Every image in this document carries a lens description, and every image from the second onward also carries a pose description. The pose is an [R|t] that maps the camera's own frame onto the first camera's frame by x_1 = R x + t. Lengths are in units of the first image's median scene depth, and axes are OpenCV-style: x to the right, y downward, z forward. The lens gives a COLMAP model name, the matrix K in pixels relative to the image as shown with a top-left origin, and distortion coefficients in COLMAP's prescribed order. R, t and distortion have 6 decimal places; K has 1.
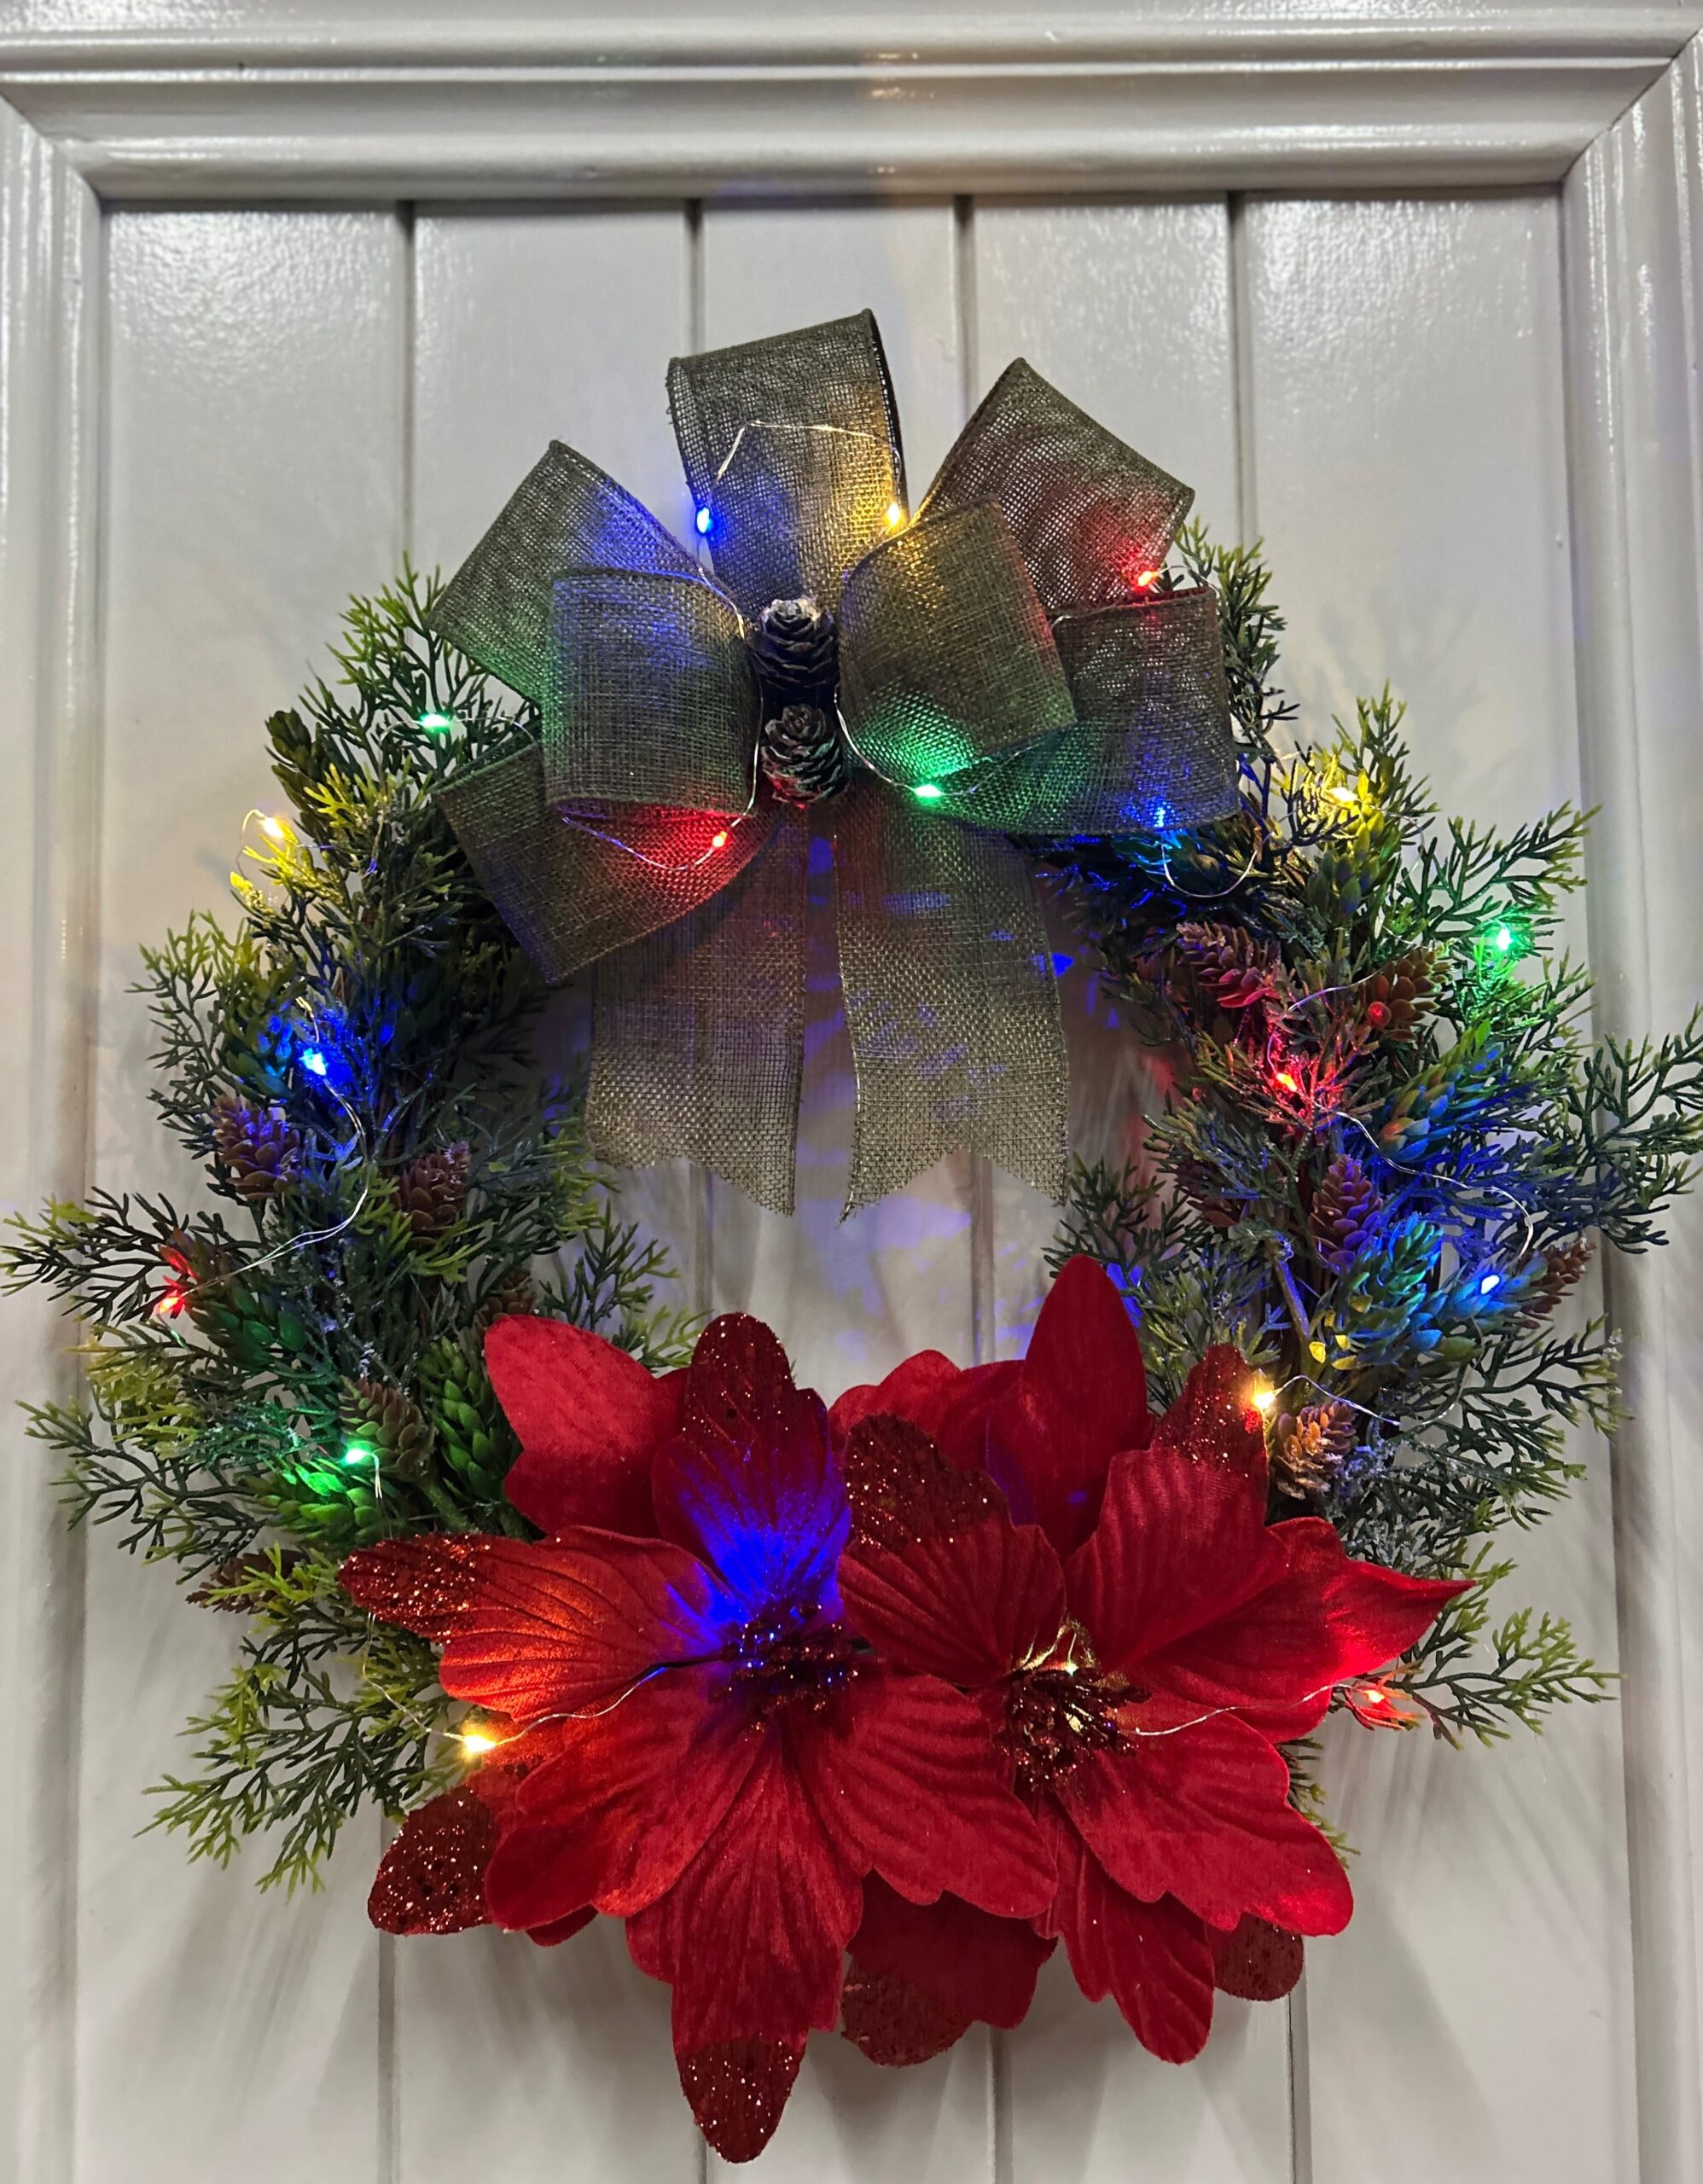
lens RADIAL K [[1962.9, 0, 851.5], [0, 1962.9, 1092.0], [0, 0, 1]] dist [0.009240, -0.013225]
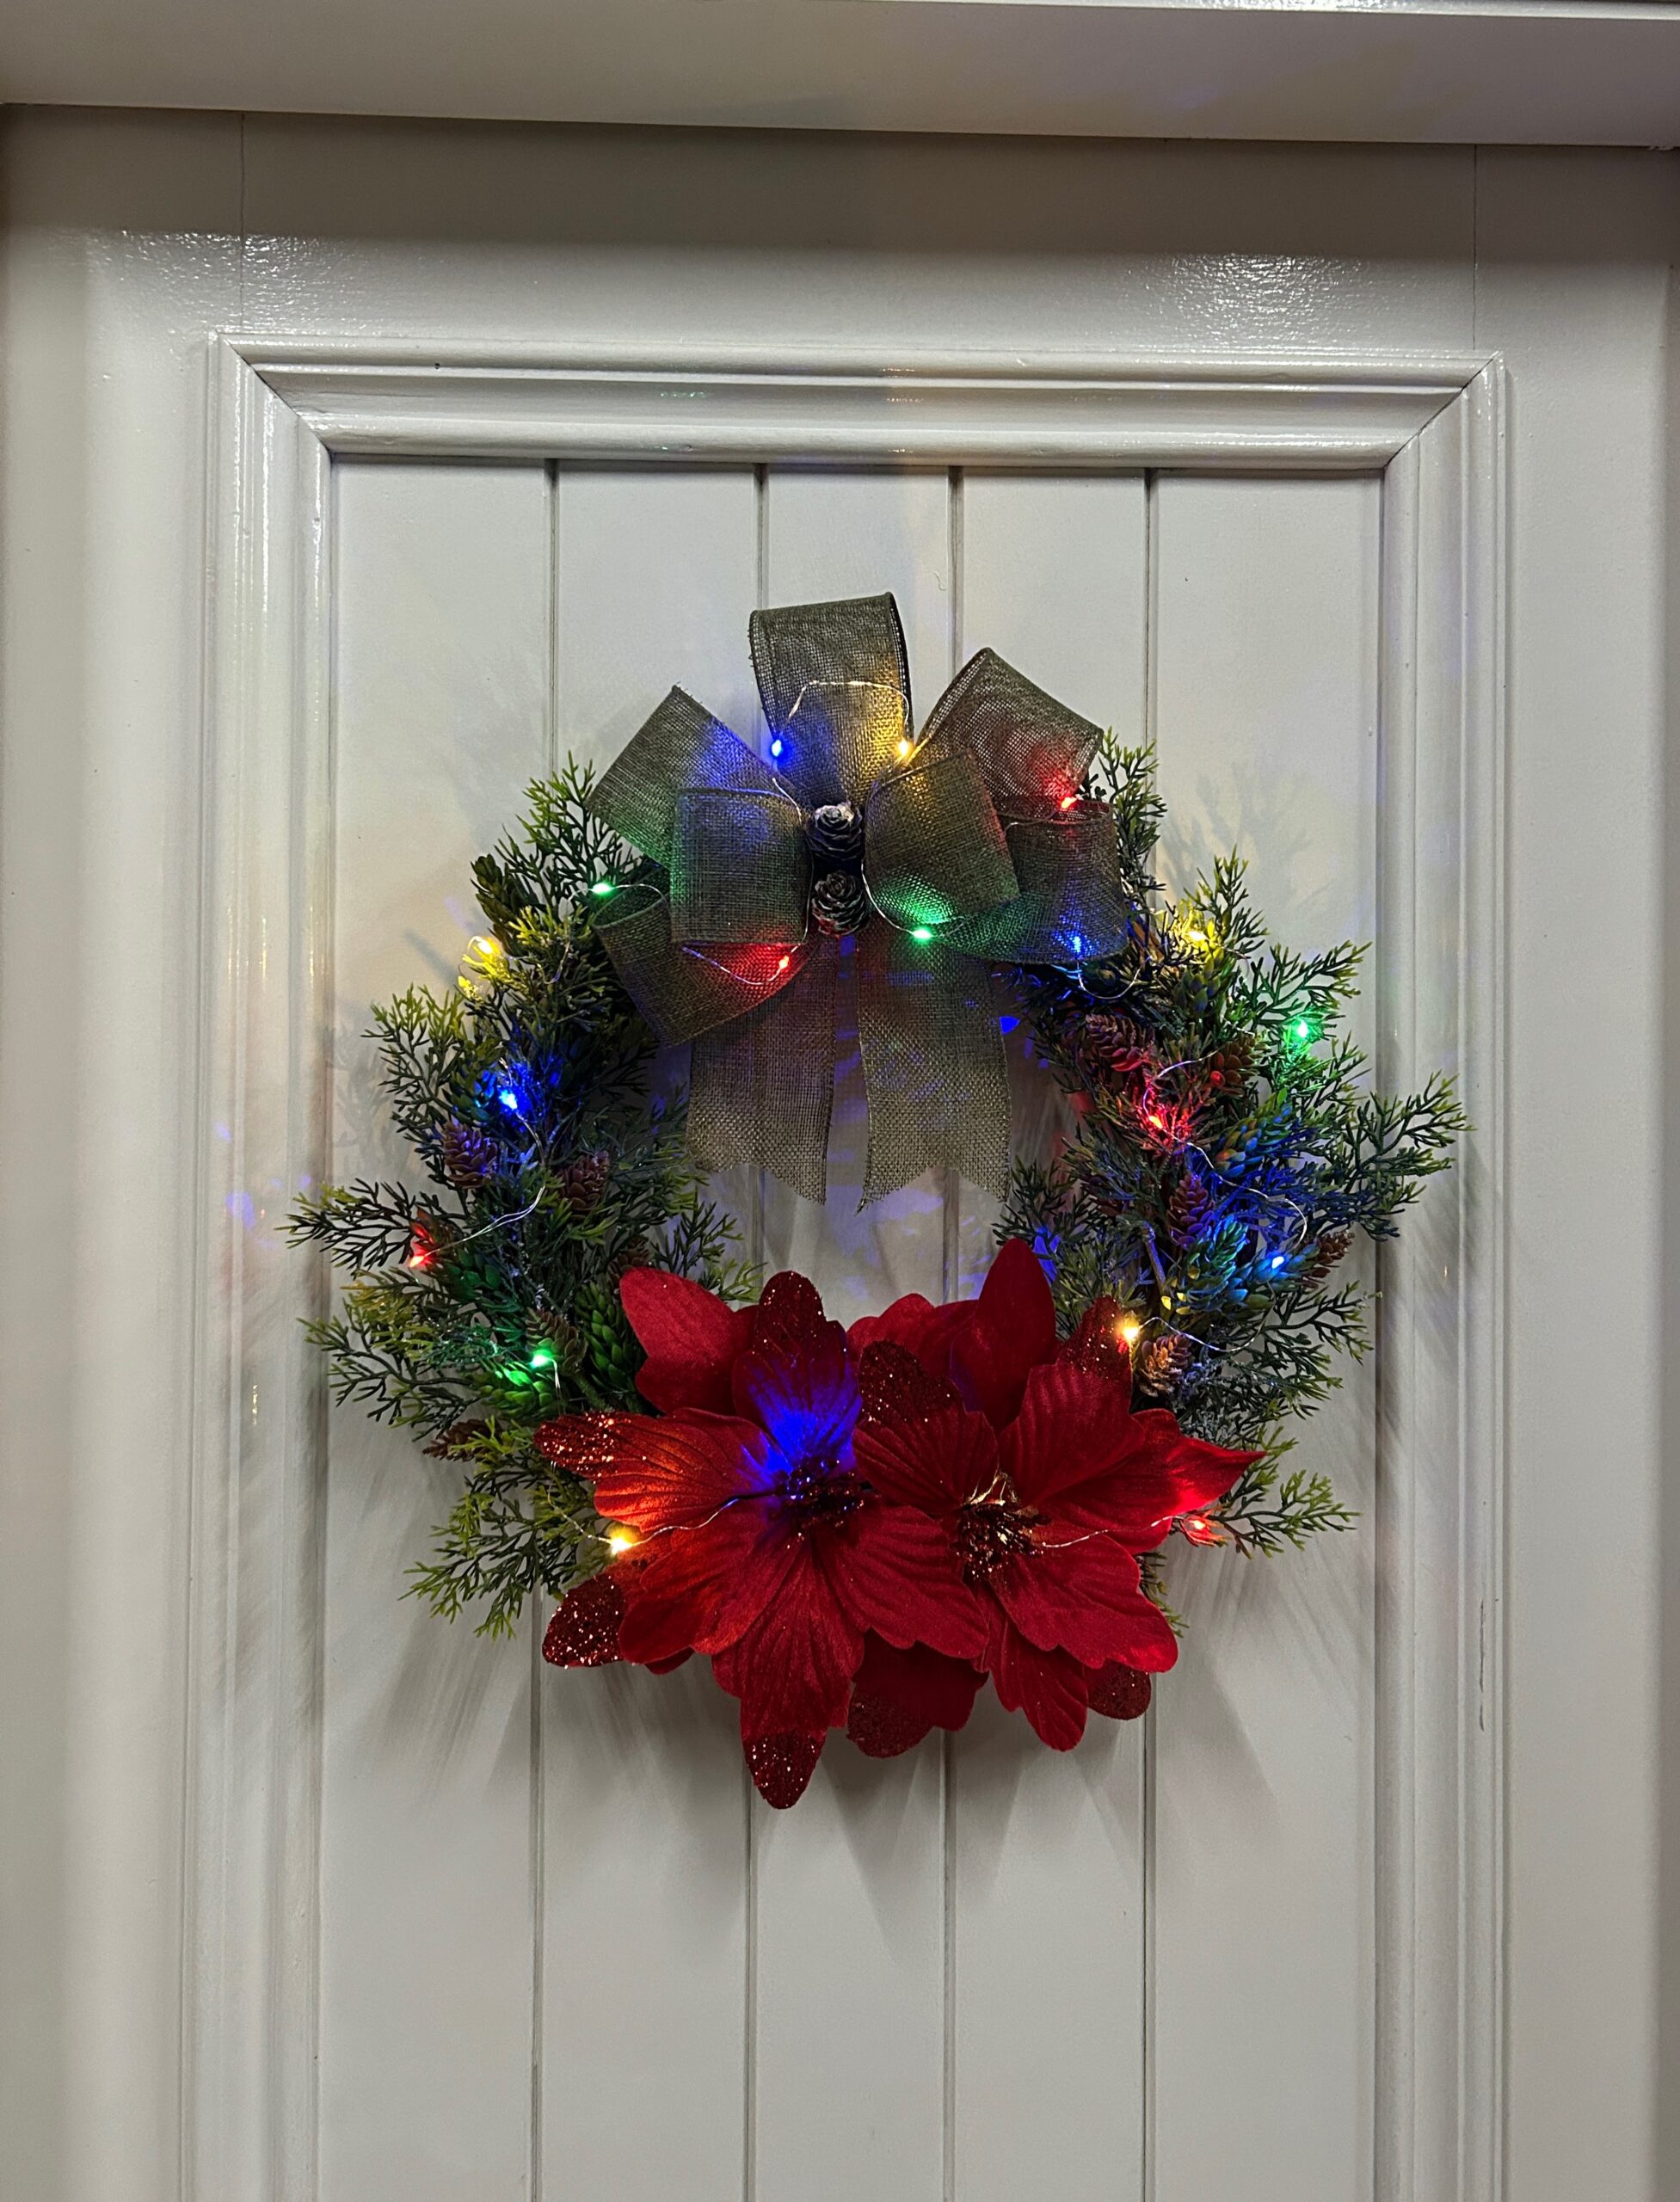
lens RADIAL K [[2368.8, 0, 874.0], [0, 2368.8, 1055.5], [0, 0, 1]] dist [0.138396, -0.831509]
pose [[0.999345, 0.019408, 0.030533, -0.050235], [-0.021661, 0.996928, 0.075272, -0.189107], [-0.028979, -0.075884, 0.996695, -0.804496]]
